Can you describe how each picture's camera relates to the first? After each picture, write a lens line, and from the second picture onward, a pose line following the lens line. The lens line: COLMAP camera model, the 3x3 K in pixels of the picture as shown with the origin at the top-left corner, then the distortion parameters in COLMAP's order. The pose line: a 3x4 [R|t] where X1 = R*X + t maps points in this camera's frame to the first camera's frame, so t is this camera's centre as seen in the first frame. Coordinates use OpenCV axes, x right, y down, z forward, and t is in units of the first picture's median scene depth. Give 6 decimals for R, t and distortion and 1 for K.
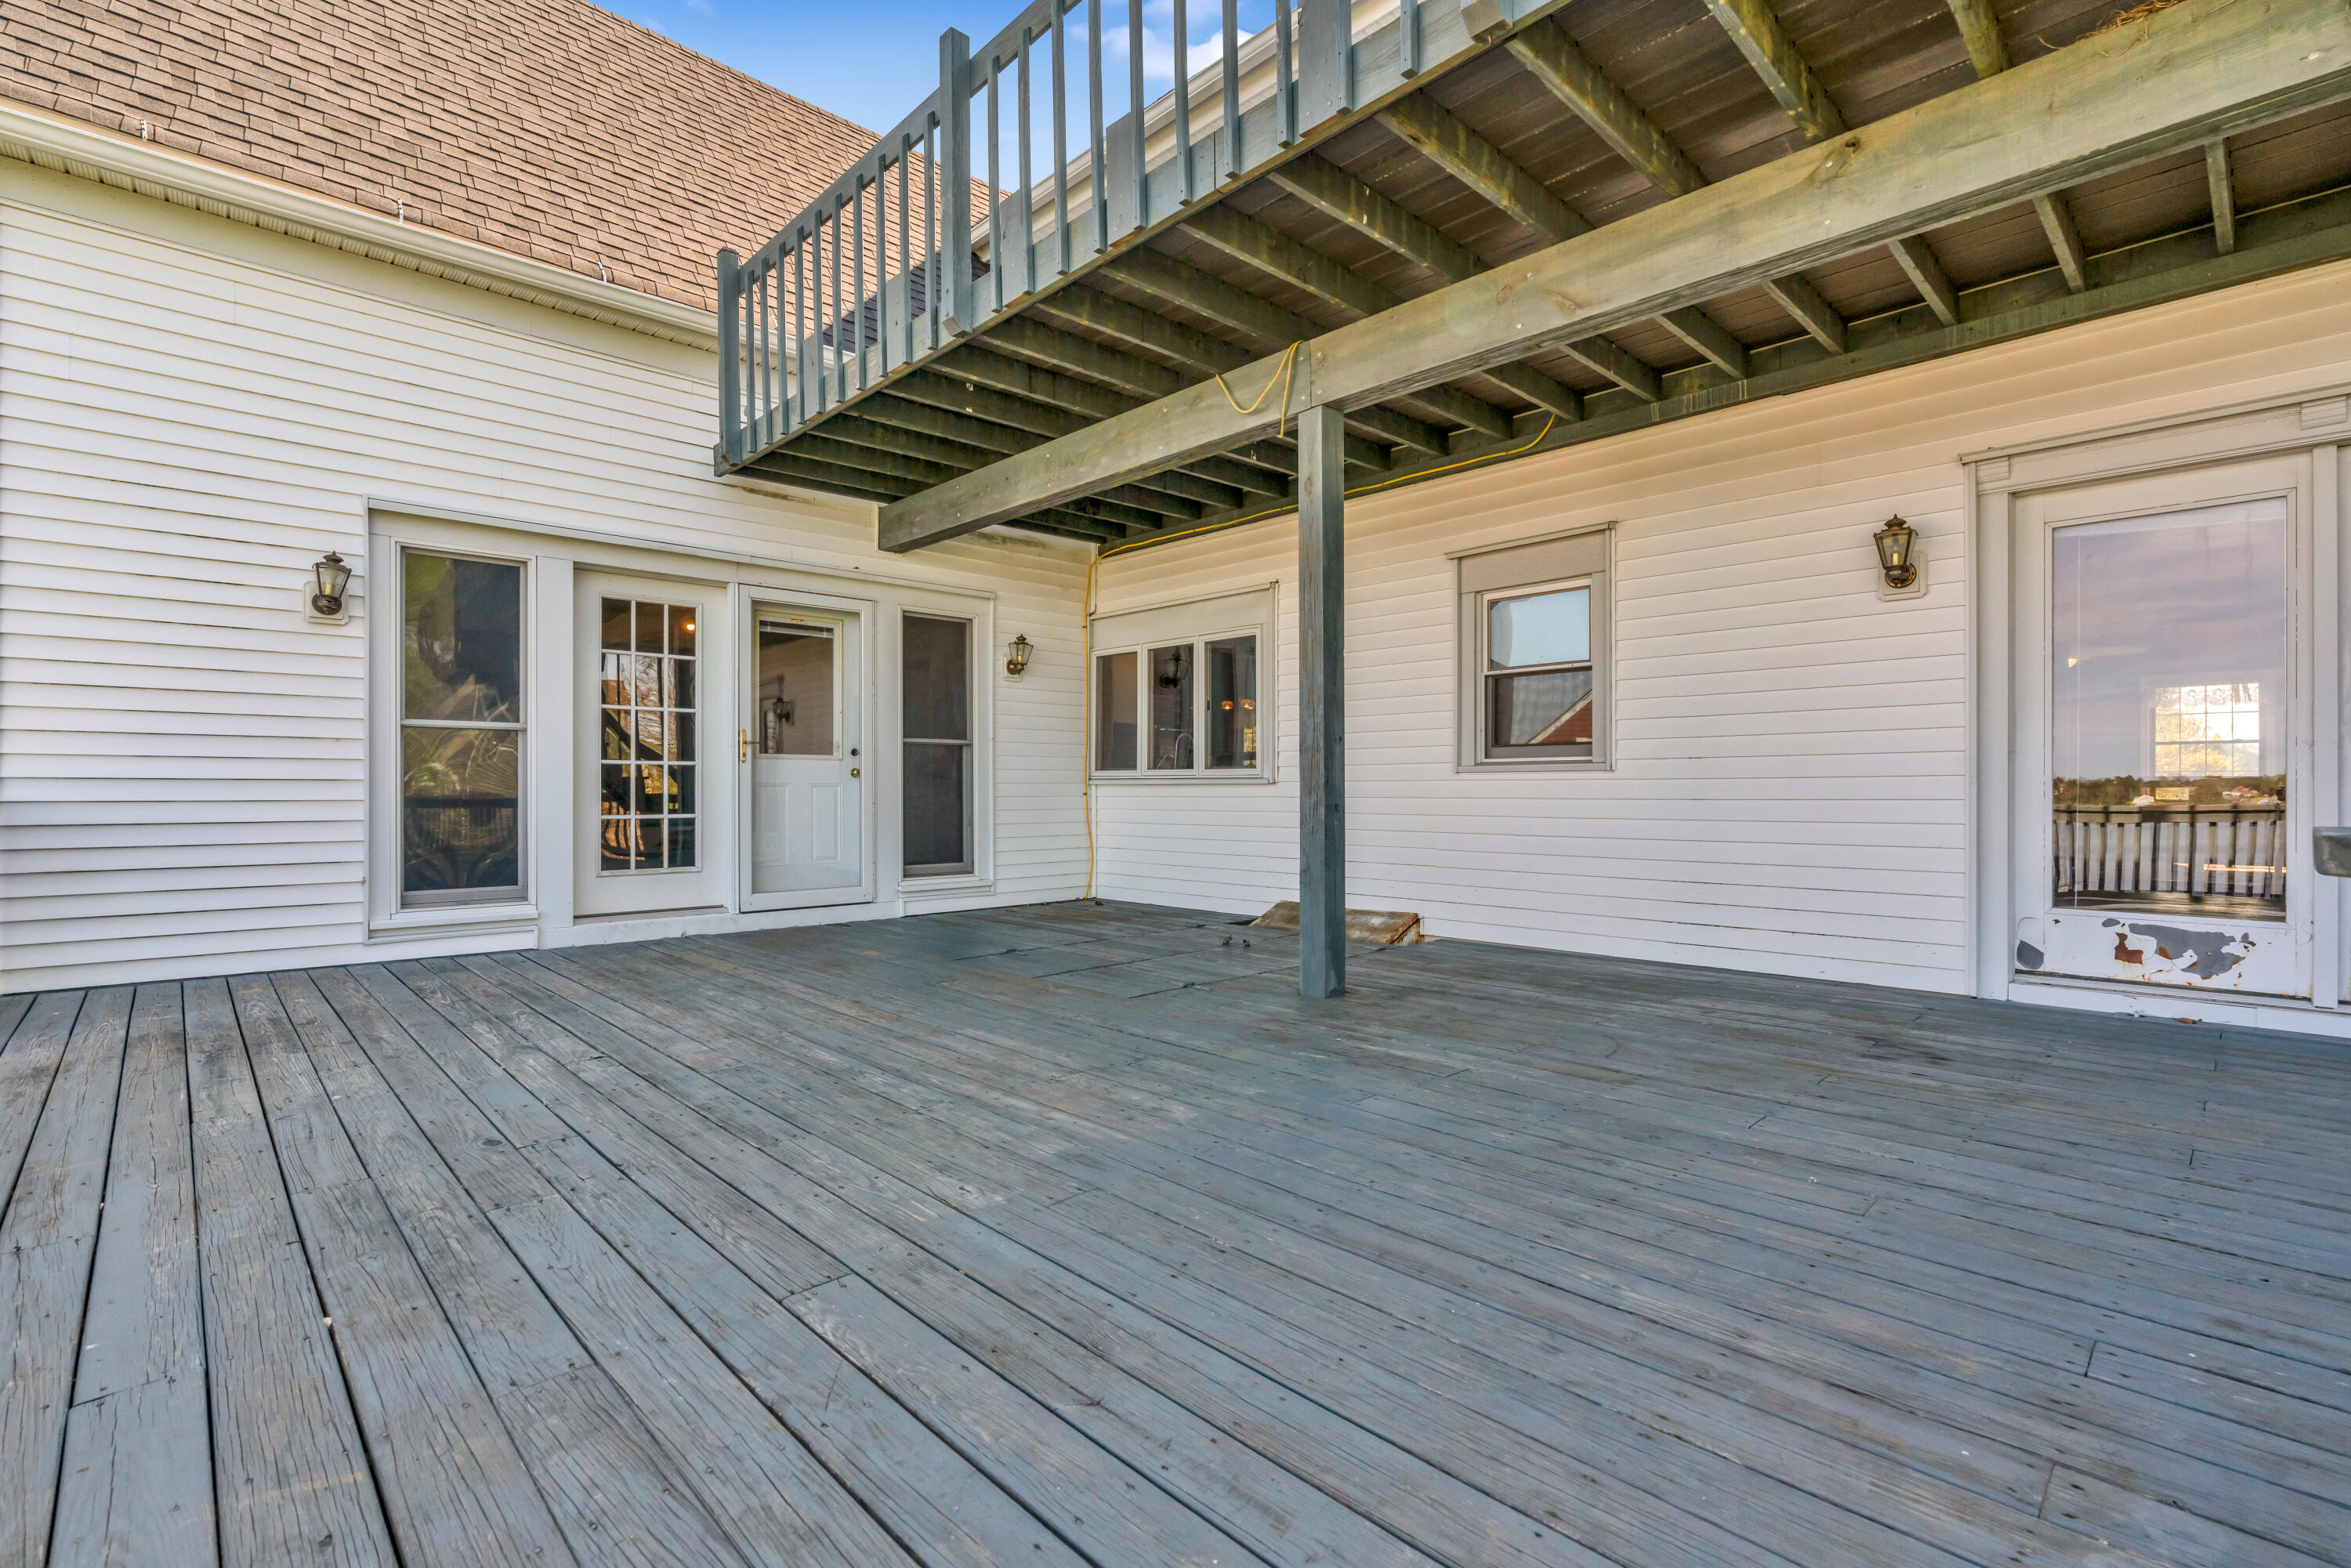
lens RADIAL K [[1050.8, 0, 1175.5], [0, 1050.8, 784.0], [0, 0, 1]] dist [-0.005112, -0.000153]
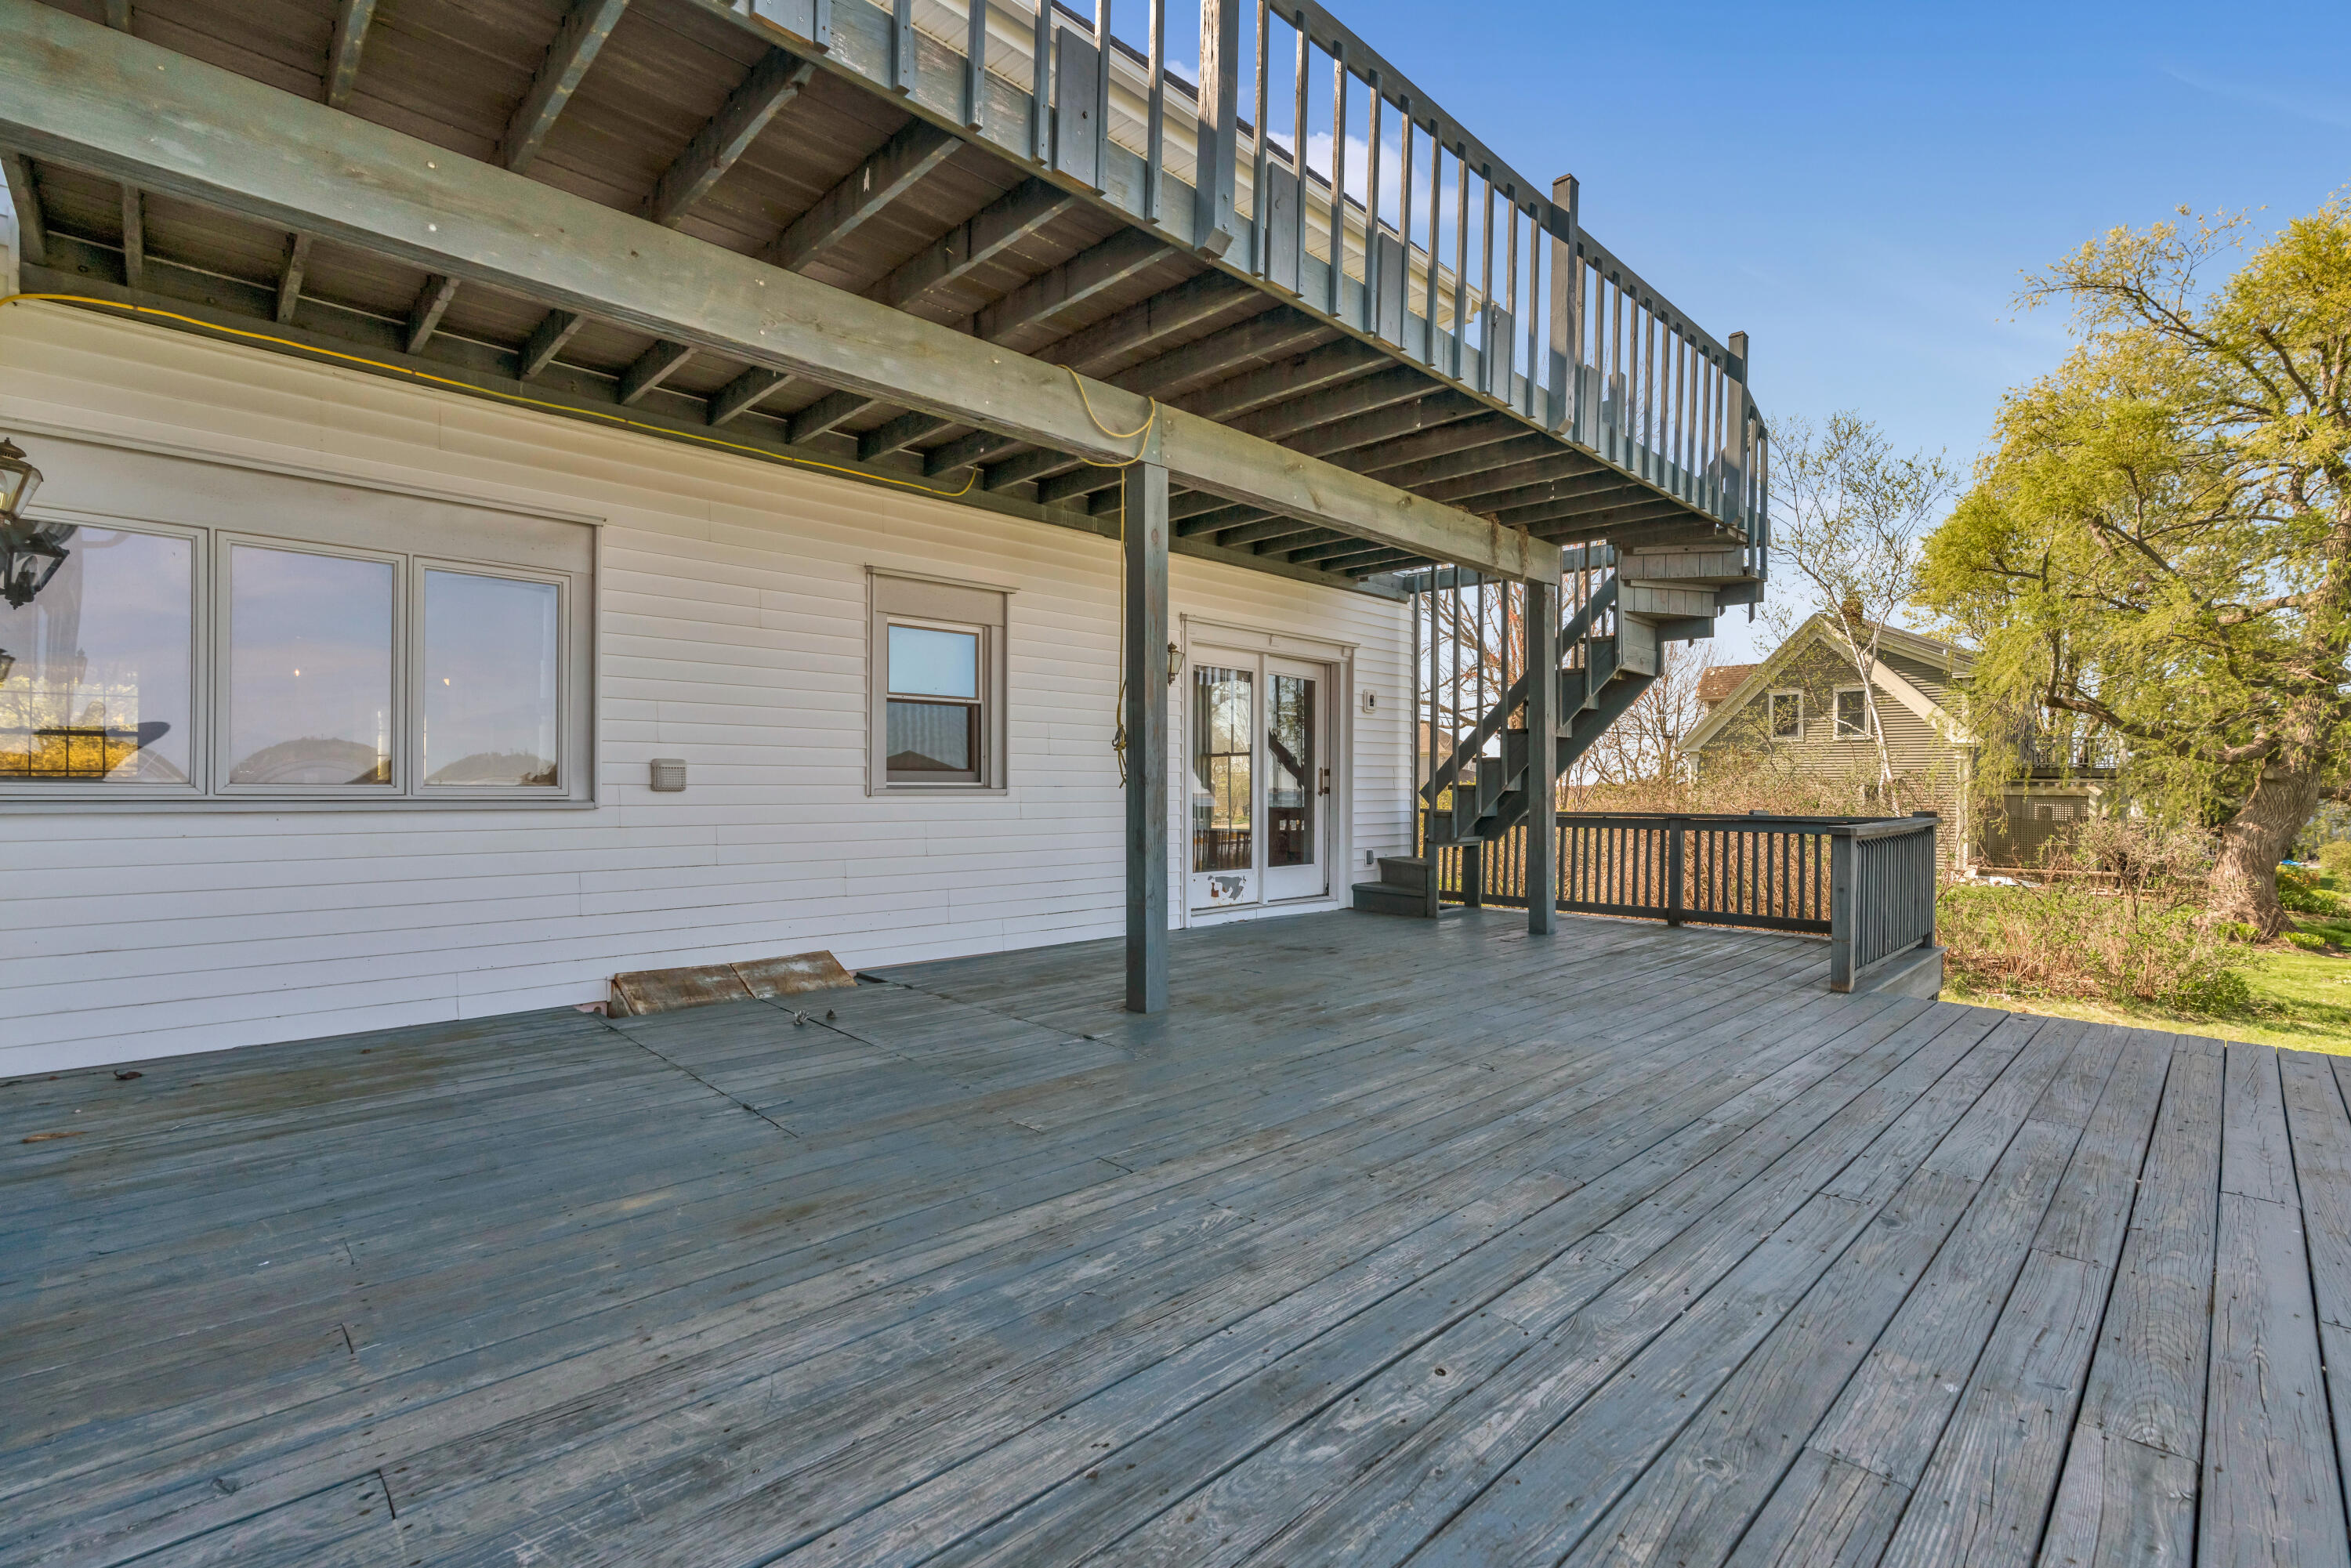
lens RADIAL K [[1050.8, 0, 1175.5], [0, 1050.8, 784.0], [0, 0, 1]] dist [-0.005112, -0.000153]
pose [[-0.009122, 0.006592, 0.999937, -1.563738], [-0.011758, 0.999908, -0.006699, -0.039573], [-0.999889, -0.011819, -0.009044, 1.626438]]
